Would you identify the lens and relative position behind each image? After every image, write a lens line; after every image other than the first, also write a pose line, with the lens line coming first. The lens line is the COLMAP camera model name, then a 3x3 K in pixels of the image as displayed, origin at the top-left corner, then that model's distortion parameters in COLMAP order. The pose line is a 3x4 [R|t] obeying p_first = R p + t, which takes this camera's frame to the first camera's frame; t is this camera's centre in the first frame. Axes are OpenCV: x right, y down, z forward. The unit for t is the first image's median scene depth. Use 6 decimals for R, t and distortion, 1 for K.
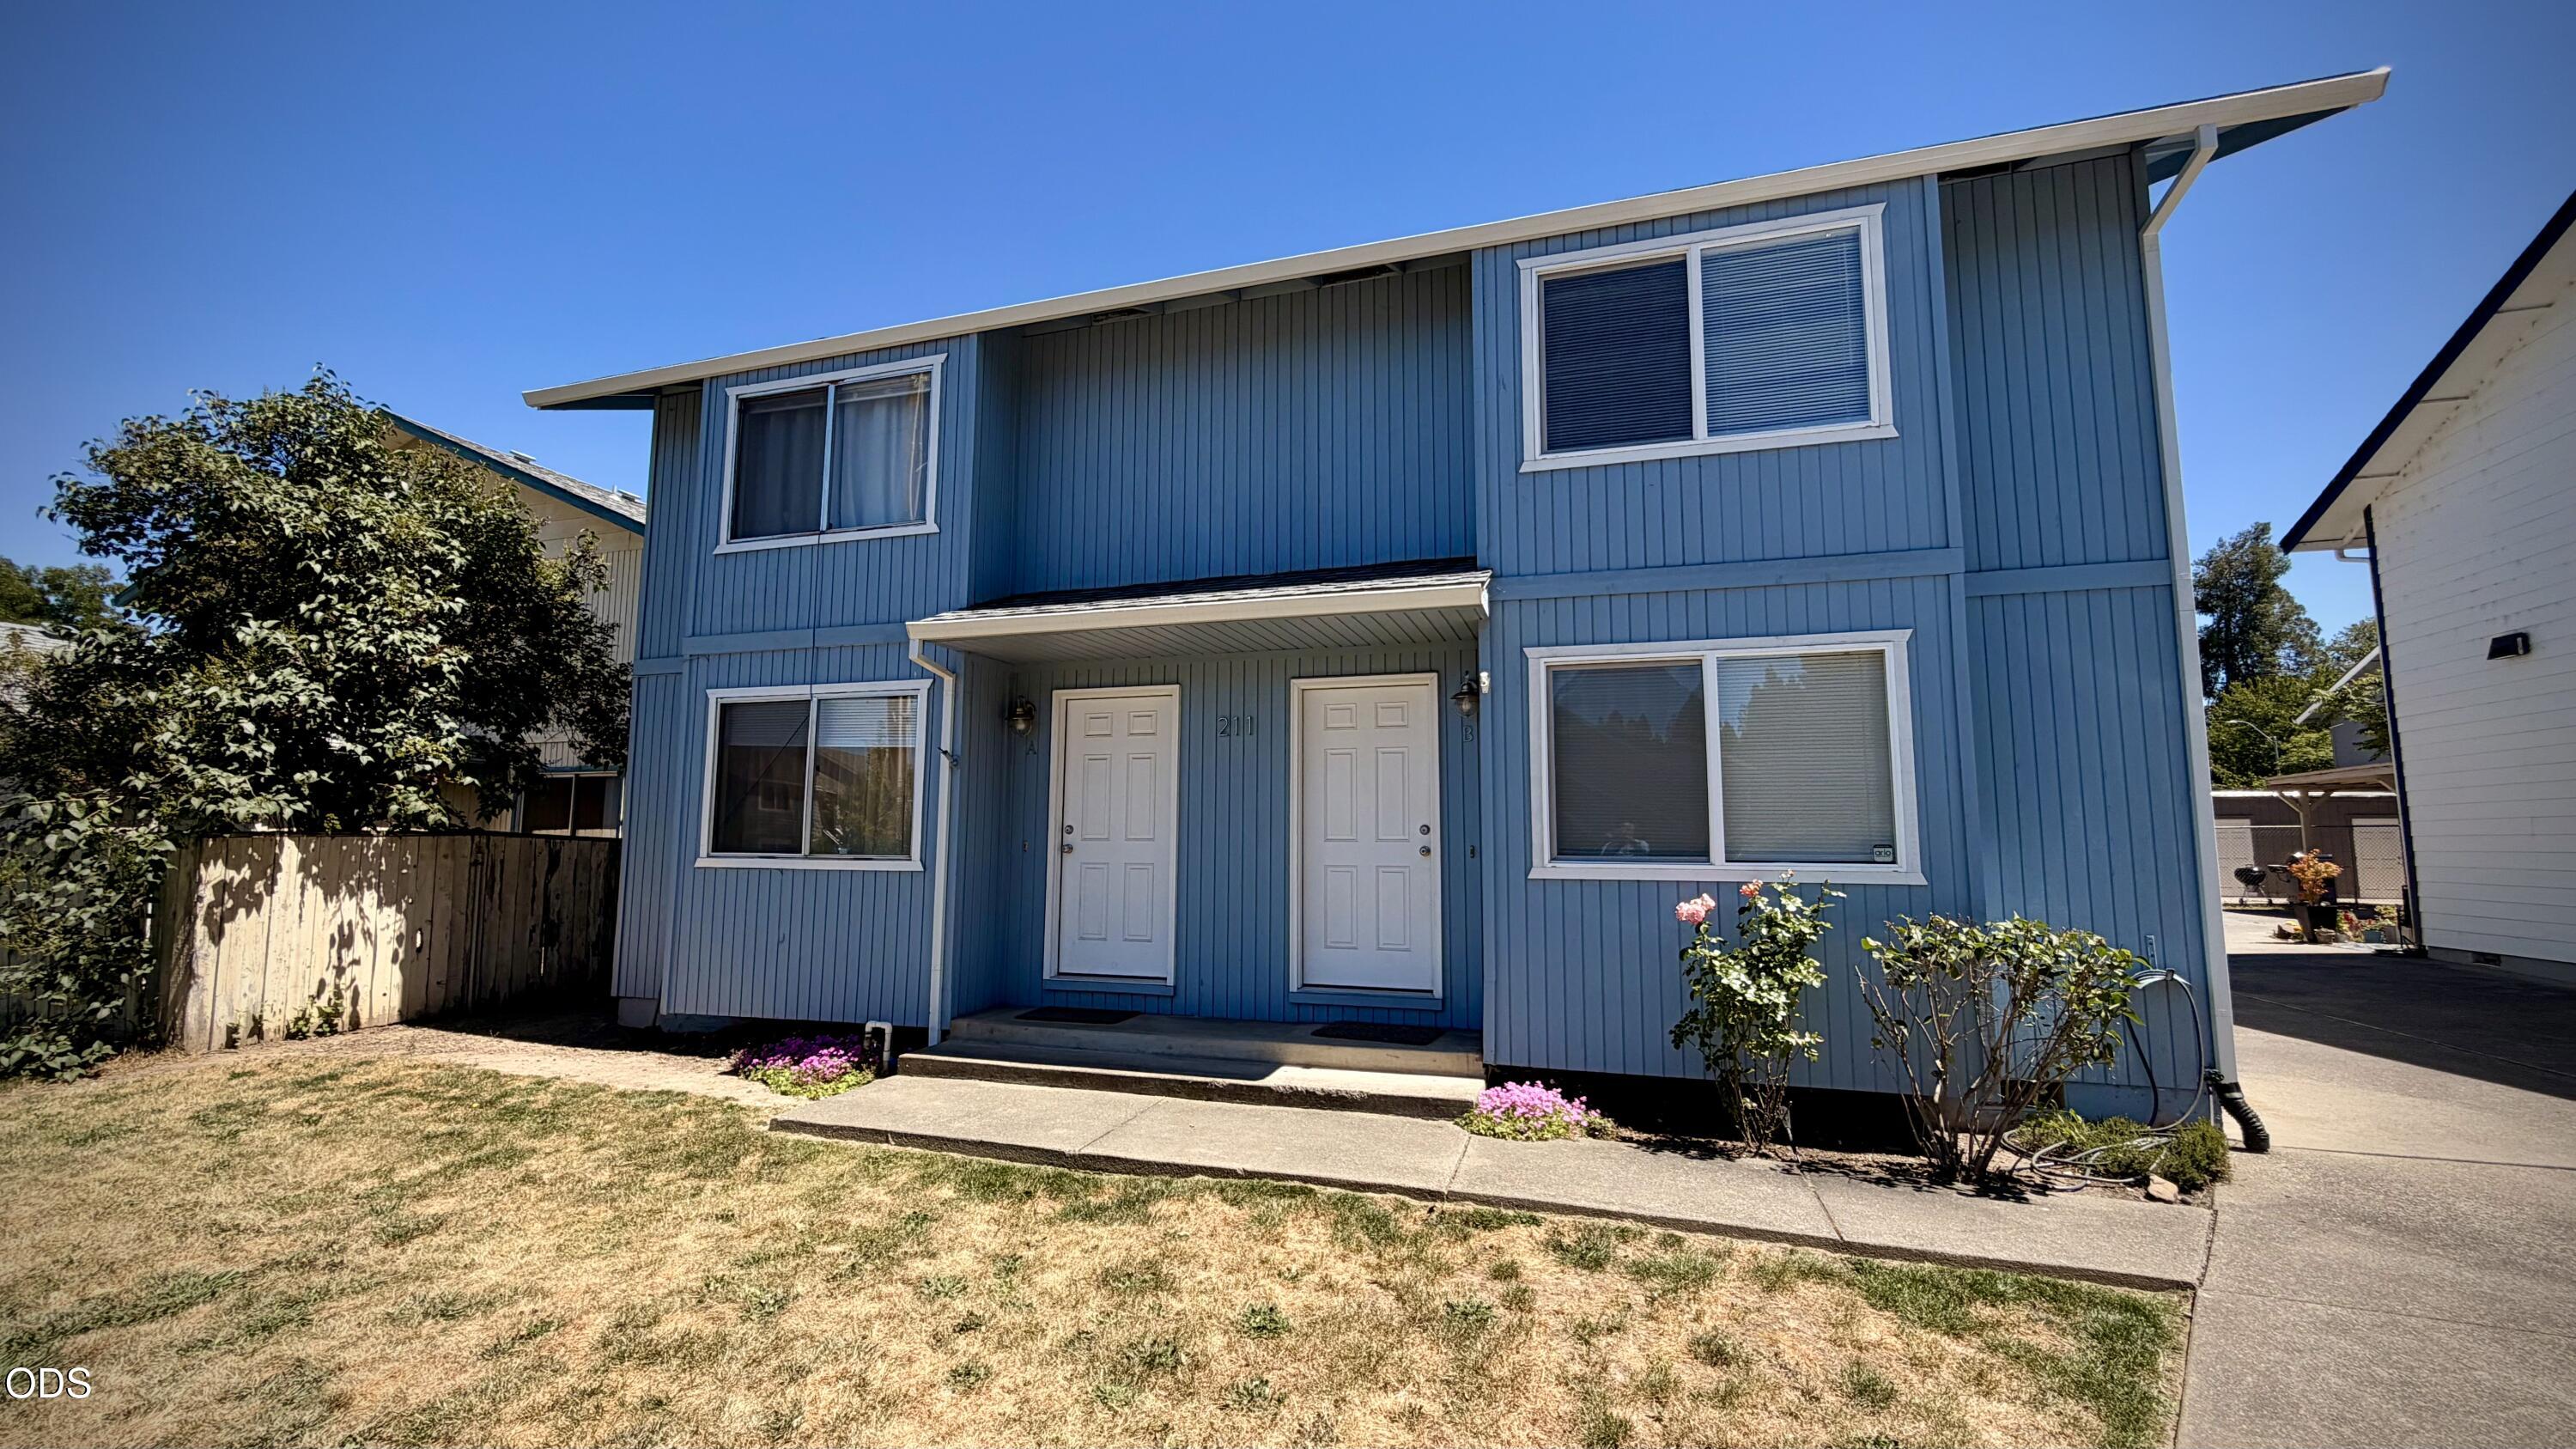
lens RADIAL K [[1044.2, 0, 1274.1], [0, 1044.2, 729.7], [0, 0, 1]] dist [0.003391, 0.001123]
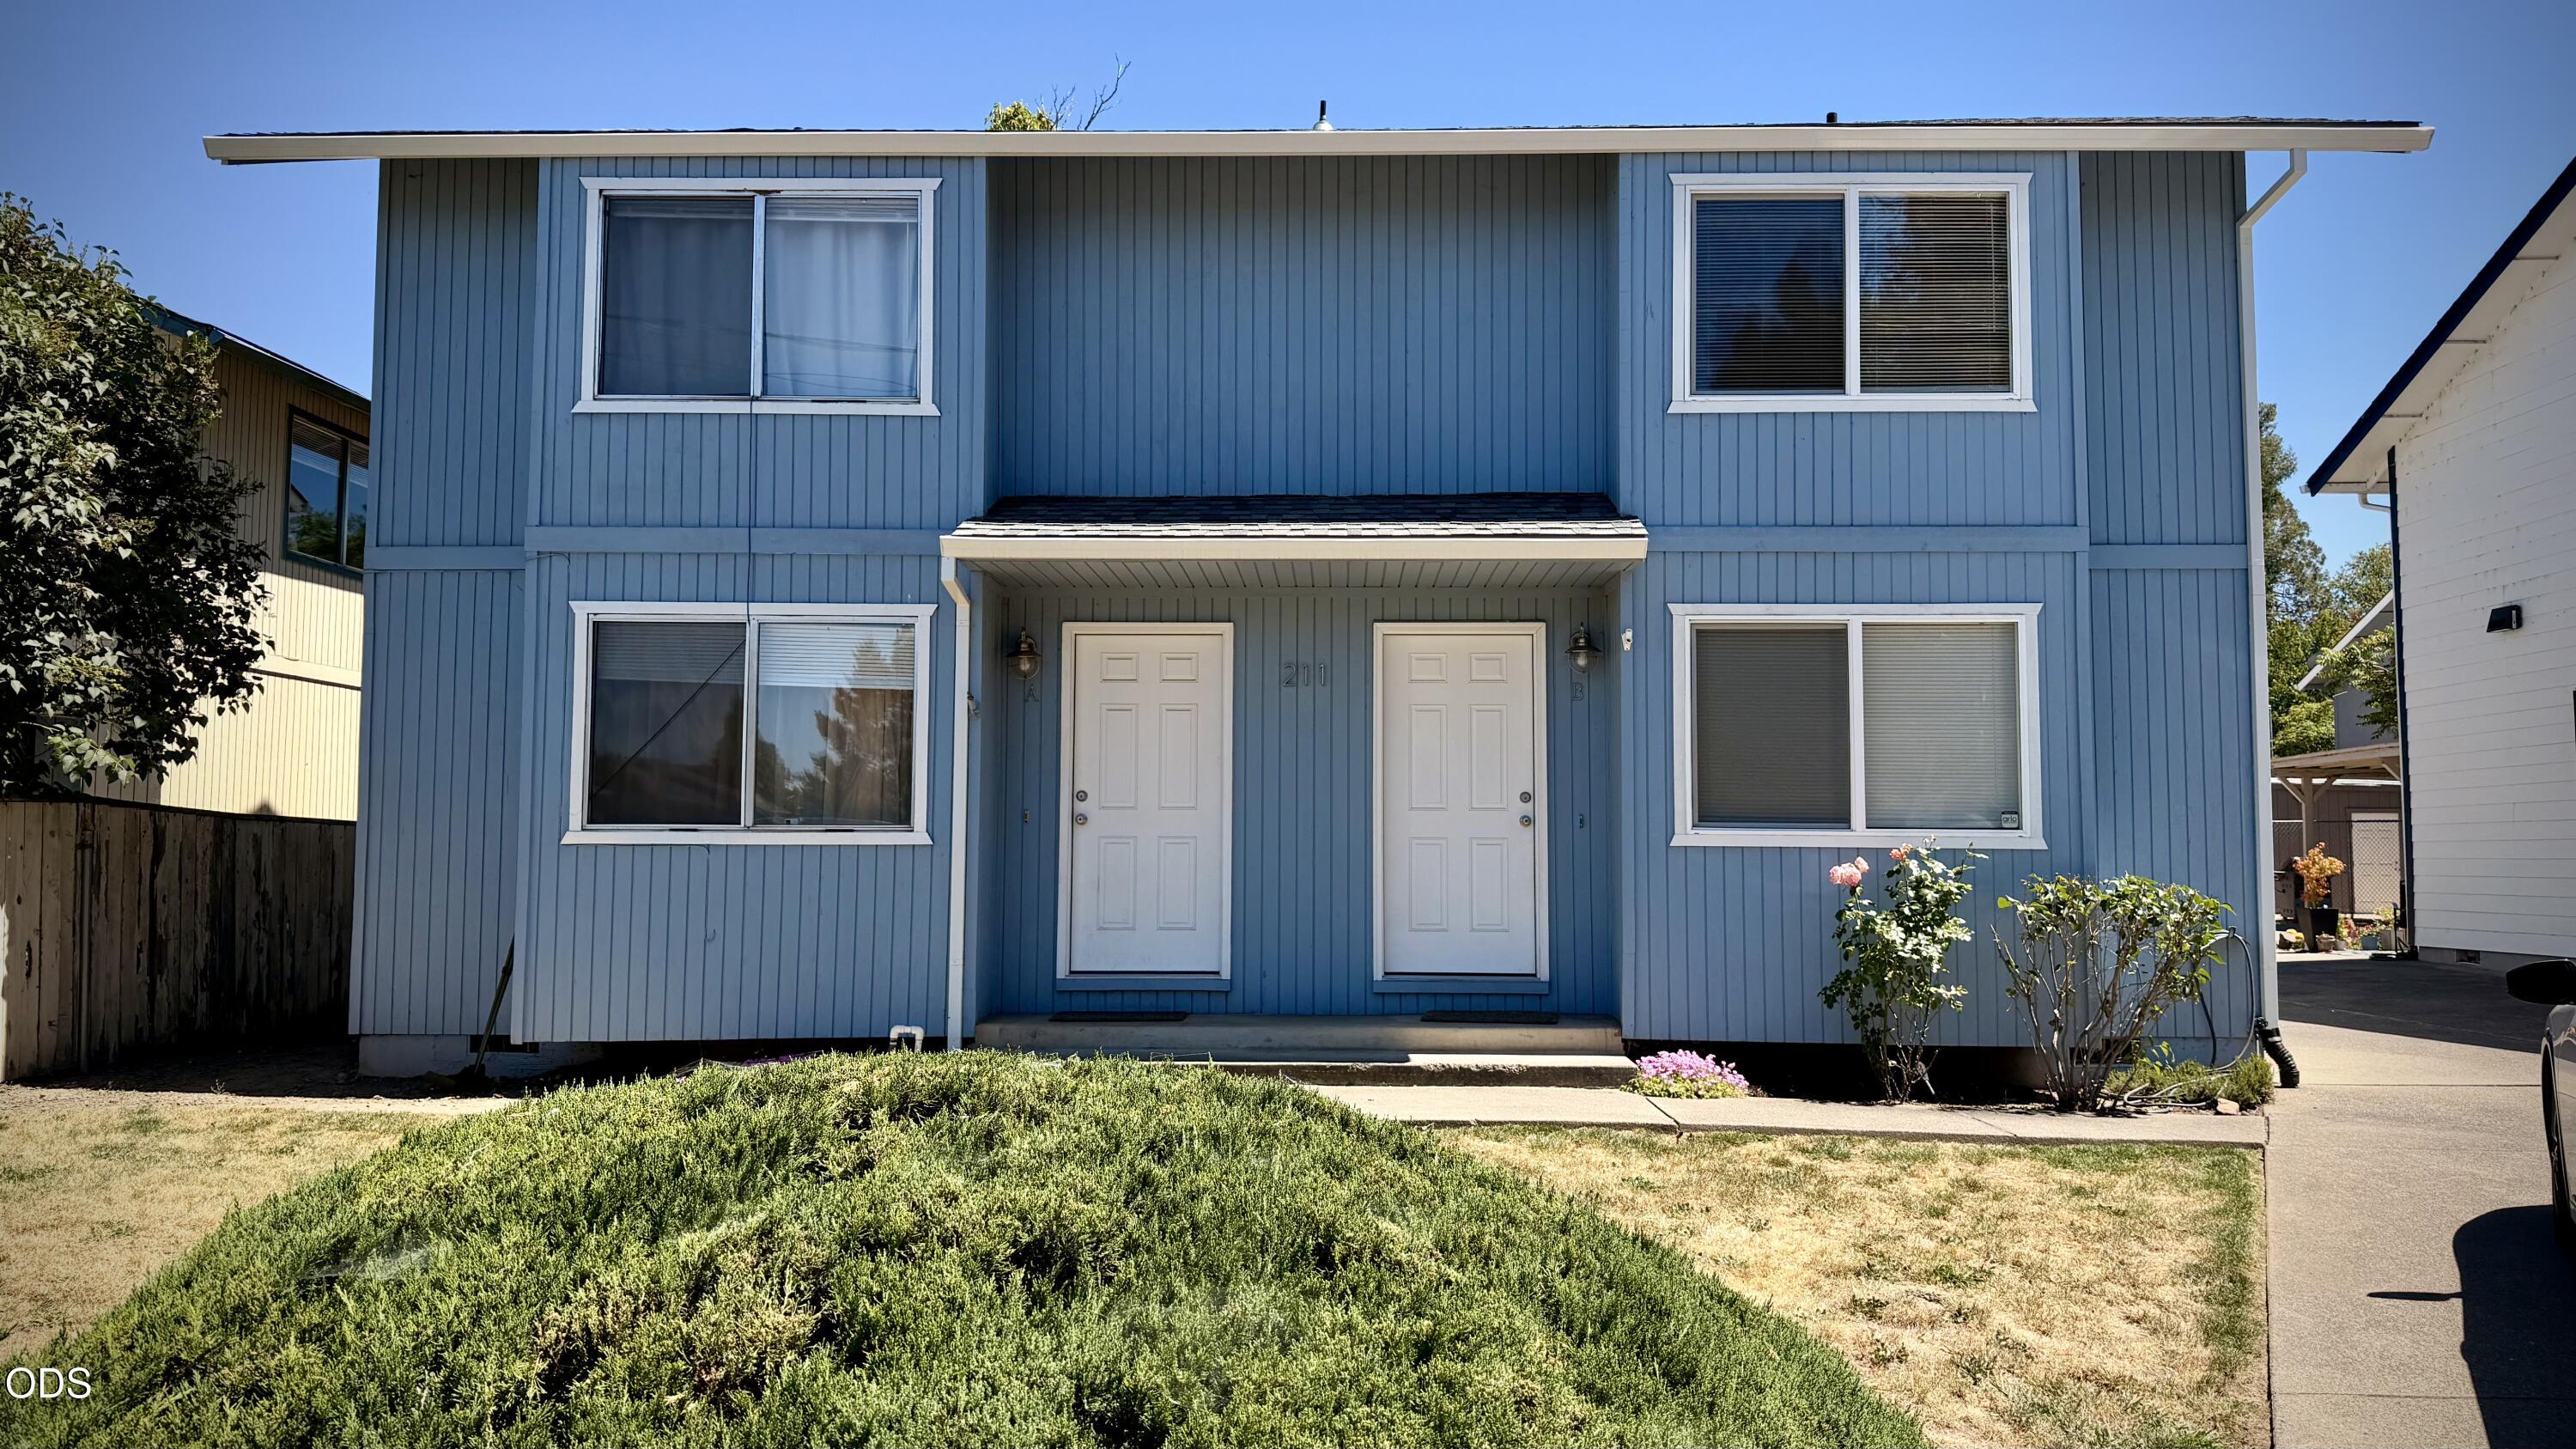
lens RADIAL K [[1836.8, 0, 1294.6], [0, 1836.8, 737.6], [0, 0, 1]] dist [0.074066, -0.092375]
pose [[0.959633, 0.017691, 0.280698, -0.463944], [-0.029855, 0.998788, 0.039120, -0.010403], [-0.279666, -0.045921, 0.958999, -0.424028]]
